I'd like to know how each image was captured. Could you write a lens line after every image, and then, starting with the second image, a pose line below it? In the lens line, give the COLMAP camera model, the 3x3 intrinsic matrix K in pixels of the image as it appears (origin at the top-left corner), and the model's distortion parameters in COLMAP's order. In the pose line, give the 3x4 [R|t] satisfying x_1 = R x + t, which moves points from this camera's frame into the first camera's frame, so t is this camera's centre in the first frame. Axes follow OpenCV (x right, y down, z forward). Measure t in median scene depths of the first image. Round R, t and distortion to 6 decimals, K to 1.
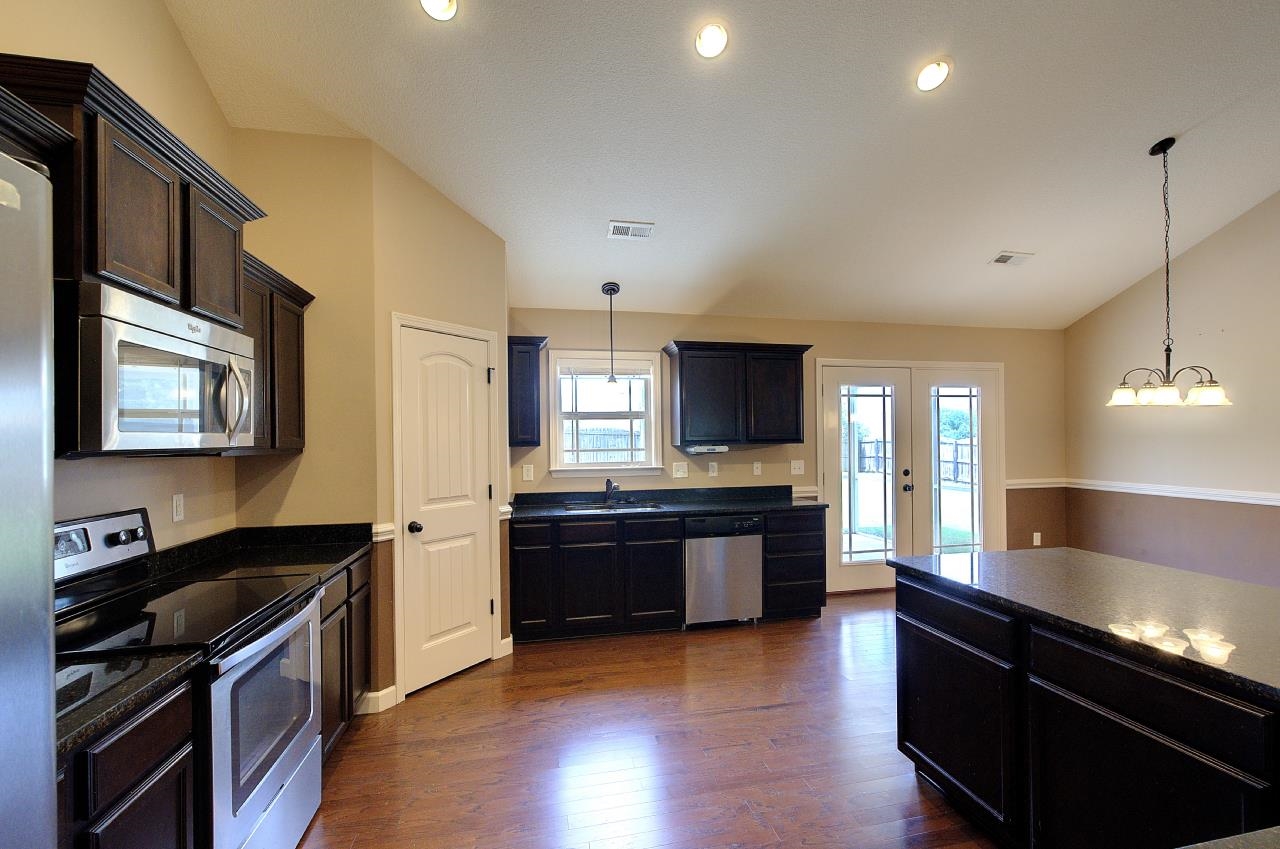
lens RADIAL K [[545.8, 0, 646.6], [0, 545.8, 437.4], [0, 0, 1]] dist [0.002106, 0.000472]
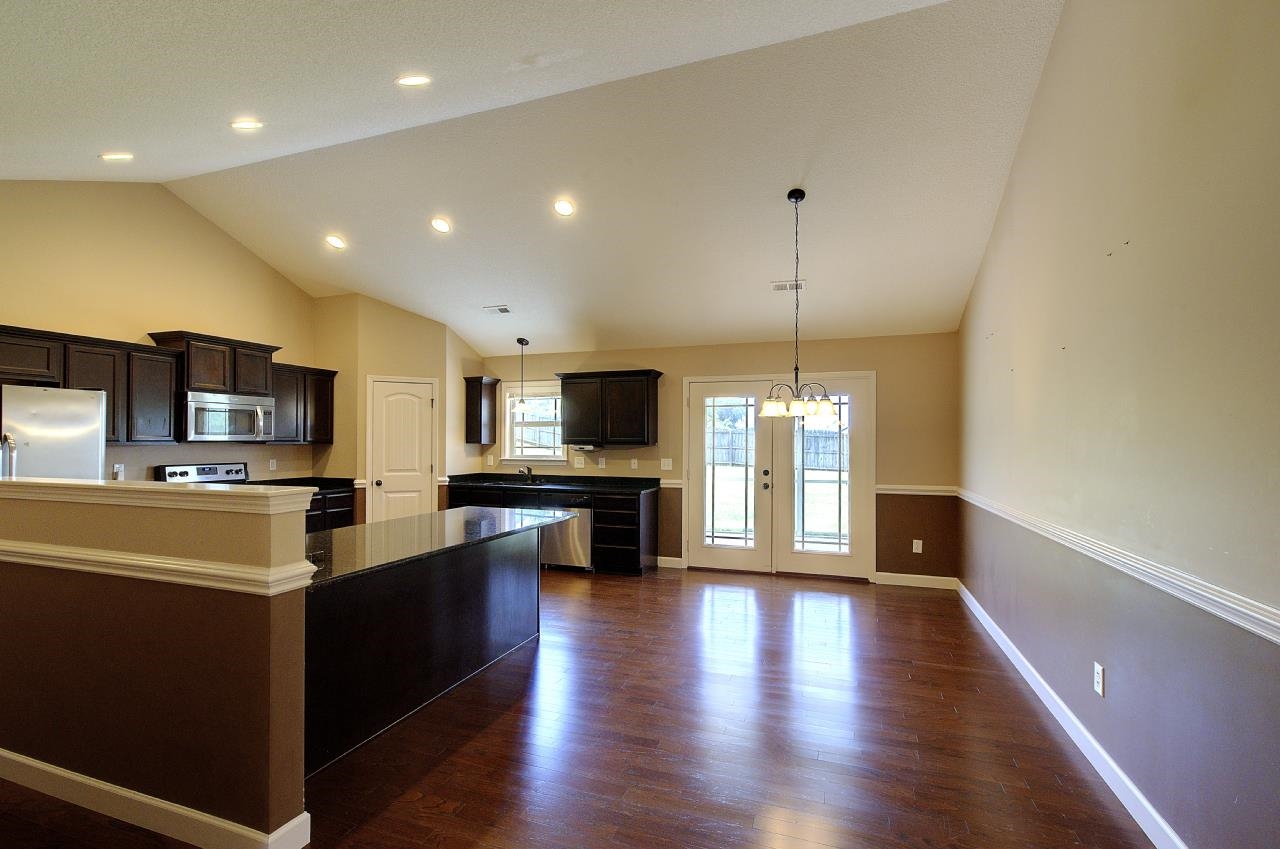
lens RADIAL K [[558.6, 0, 646.9], [0, 558.6, 438.2], [0, 0, 1]] dist [0.002719, 0.000330]
pose [[0.849157, 0.010184, -0.528042, 1.090614], [-0.010623, 0.999941, 0.002202, -0.009095], [0.528034, 0.003740, 0.849215, -0.149575]]
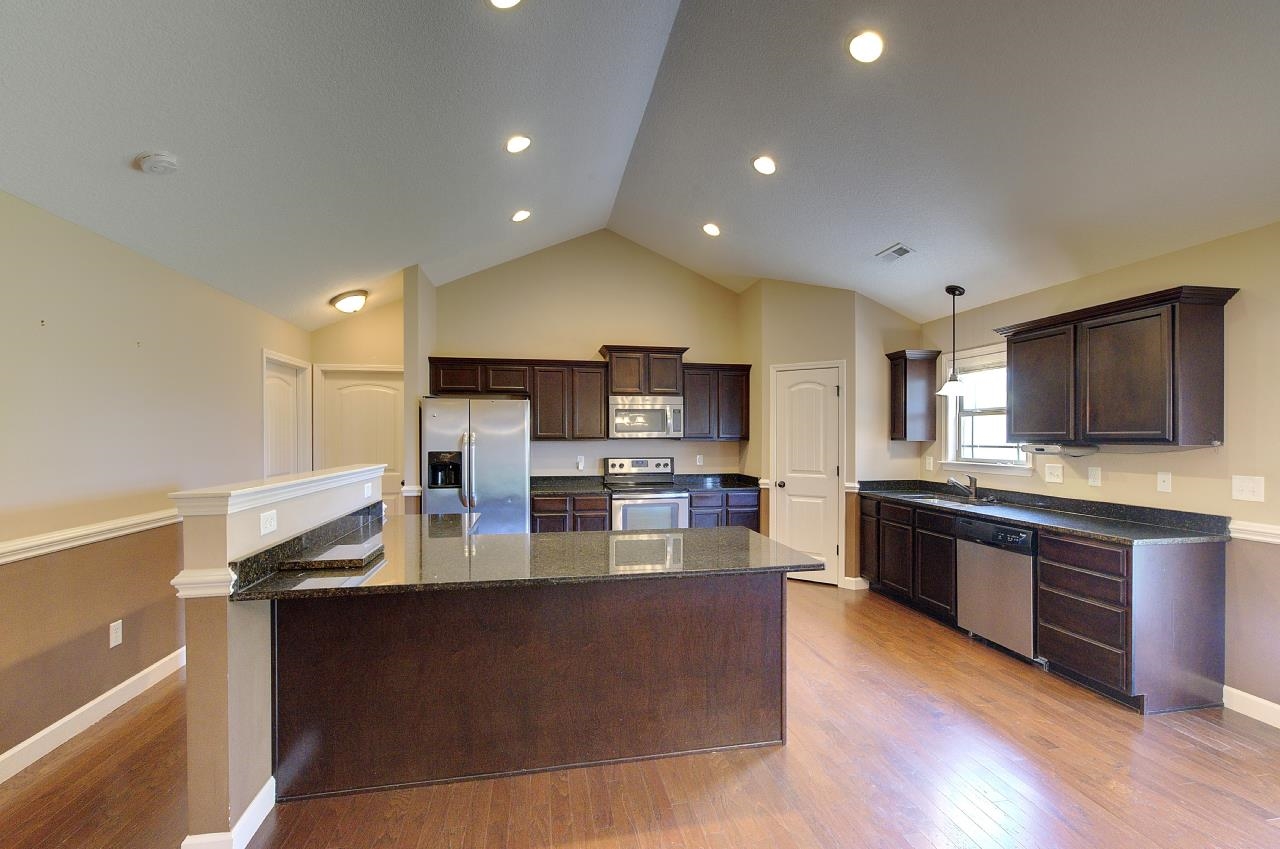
lens RADIAL K [[558.6, 0, 646.9], [0, 558.6, 438.2], [0, 0, 1]] dist [0.002719, 0.000330]
pose [[-0.014671, 0.014846, -0.999782, 1.036483], [0.002914, 0.999886, 0.014805, -0.009579], [0.999888, -0.002696, -0.014712, 0.442827]]
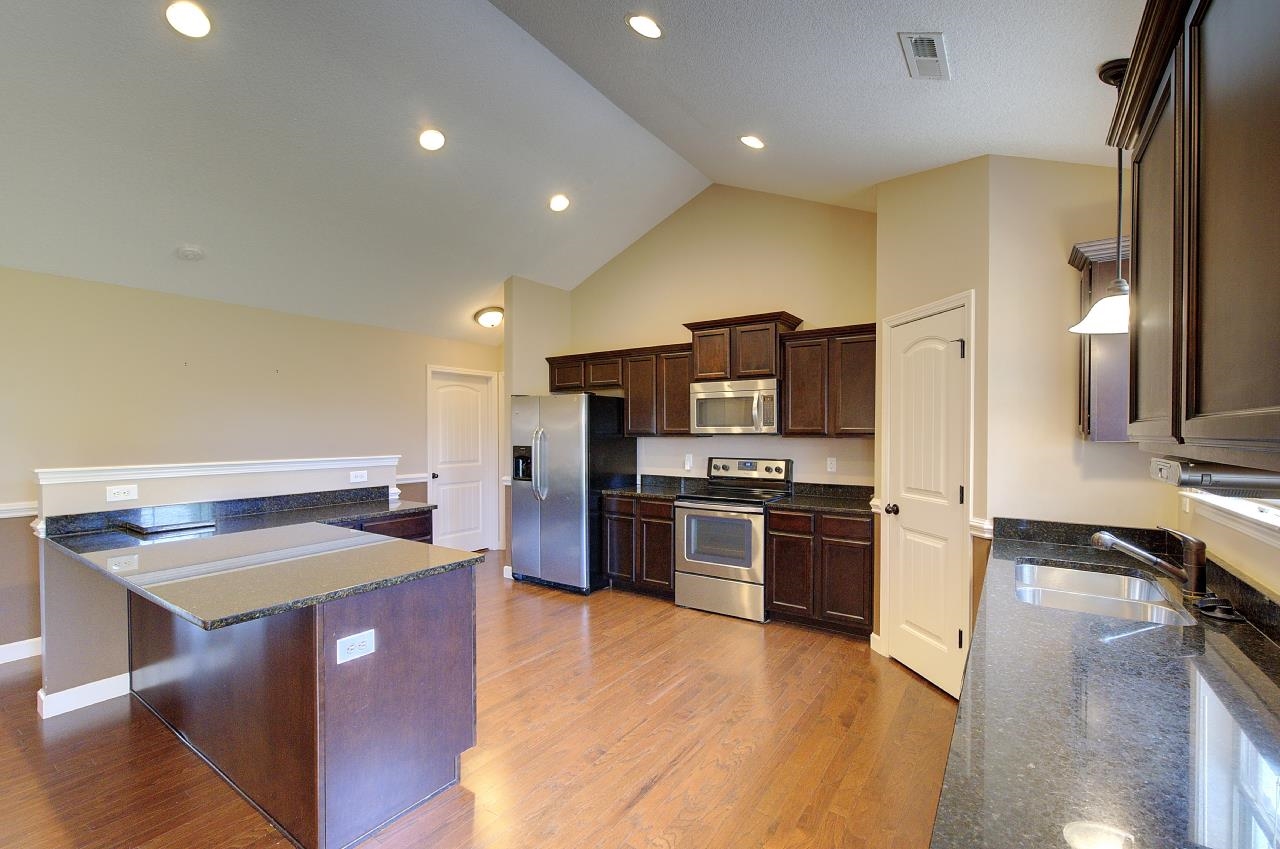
lens RADIAL K [[545.8, 0, 646.6], [0, 545.8, 437.4], [0, 0, 1]] dist [0.002106, 0.000472]
pose [[-0.722844, 0.018351, -0.690767, 0.511017], [0.010019, 0.999821, 0.016077, -0.001641], [0.690938, 0.004700, -0.722898, 1.083320]]
